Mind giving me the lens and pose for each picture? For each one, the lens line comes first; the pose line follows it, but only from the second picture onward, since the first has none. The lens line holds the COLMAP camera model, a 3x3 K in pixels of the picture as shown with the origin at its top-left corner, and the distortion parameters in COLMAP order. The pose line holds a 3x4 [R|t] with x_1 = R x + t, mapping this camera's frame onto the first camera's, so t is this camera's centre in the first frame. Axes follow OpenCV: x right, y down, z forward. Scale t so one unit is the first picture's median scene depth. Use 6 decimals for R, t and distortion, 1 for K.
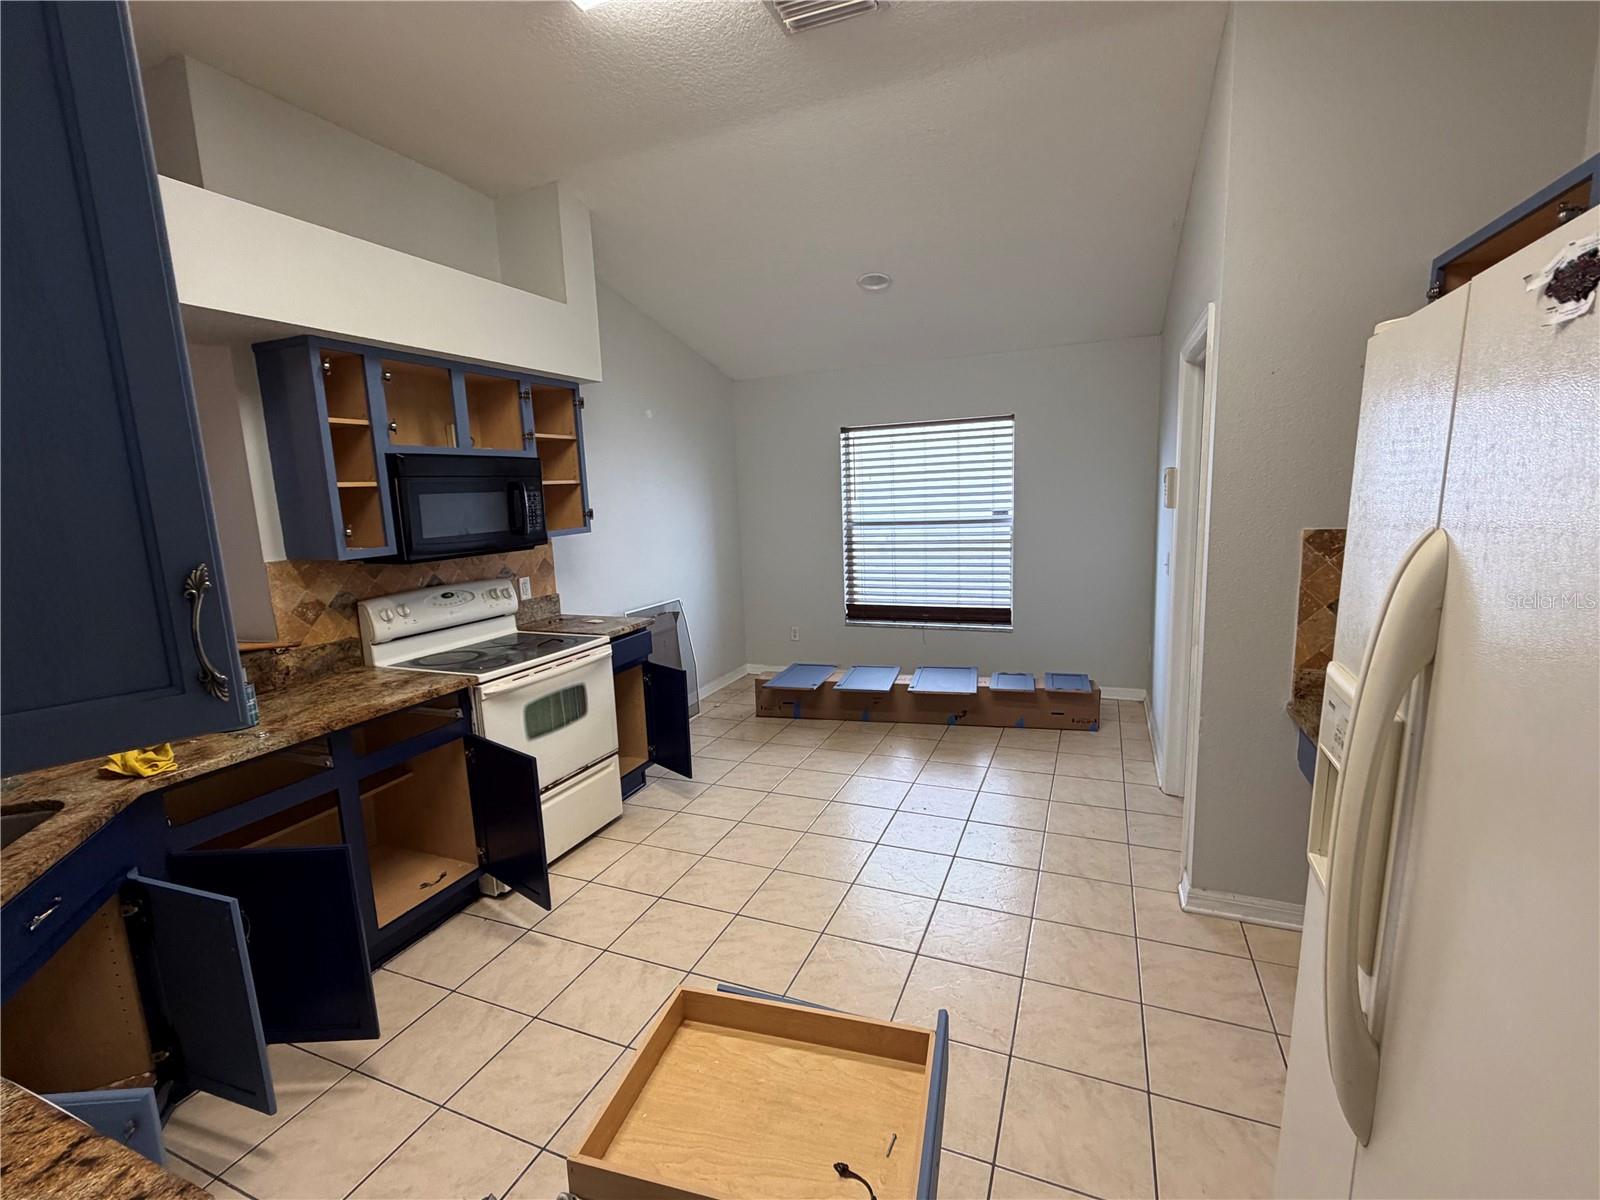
lens RADIAL K [[701.5, 0, 807.7], [0, 701.5, 611.4], [0, 0, 1]] dist [-0.000713, -0.000011]
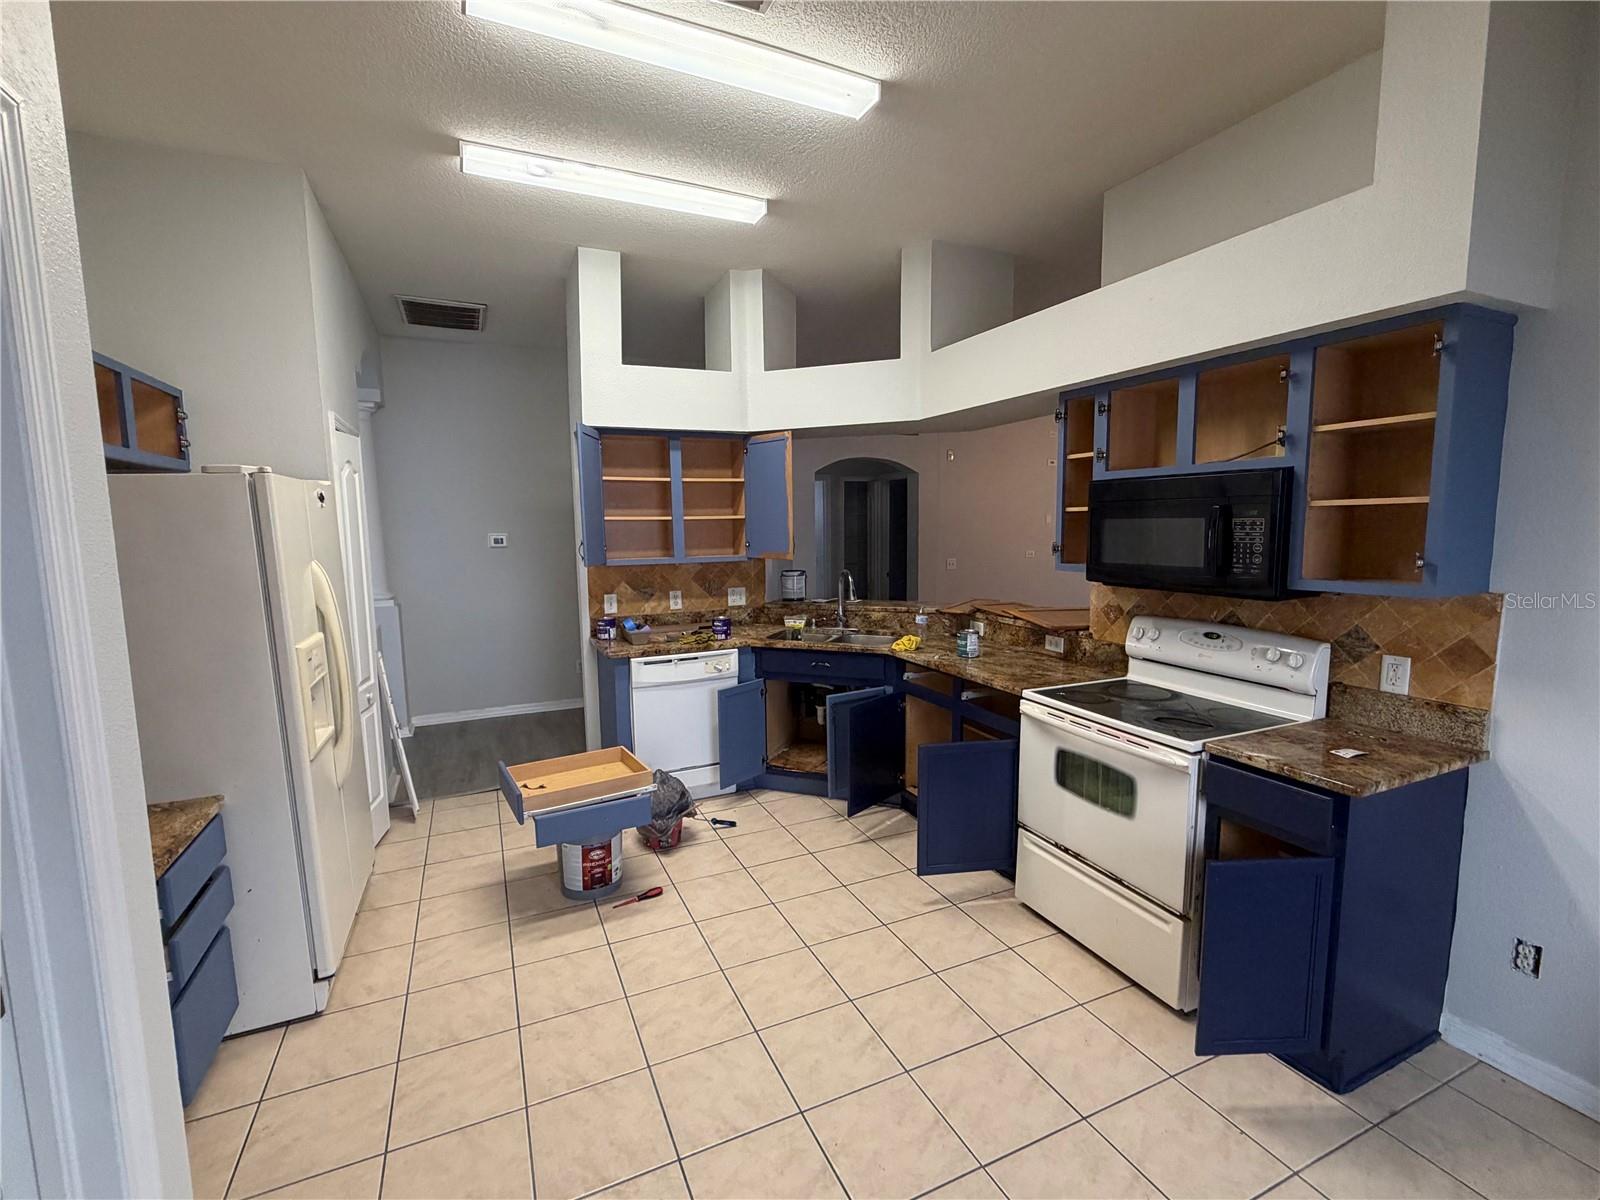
lens RADIAL K [[701.5, 0, 805.5], [0, 701.5, 596.9], [0, 0, 1]] dist [-0.000713, -0.000011]
pose [[-0.674349, 0.127078, -0.727395, 0.459959], [-0.087920, 0.964255, 0.249966, -0.251545], [0.733160, 0.232518, -0.639072, 1.235293]]
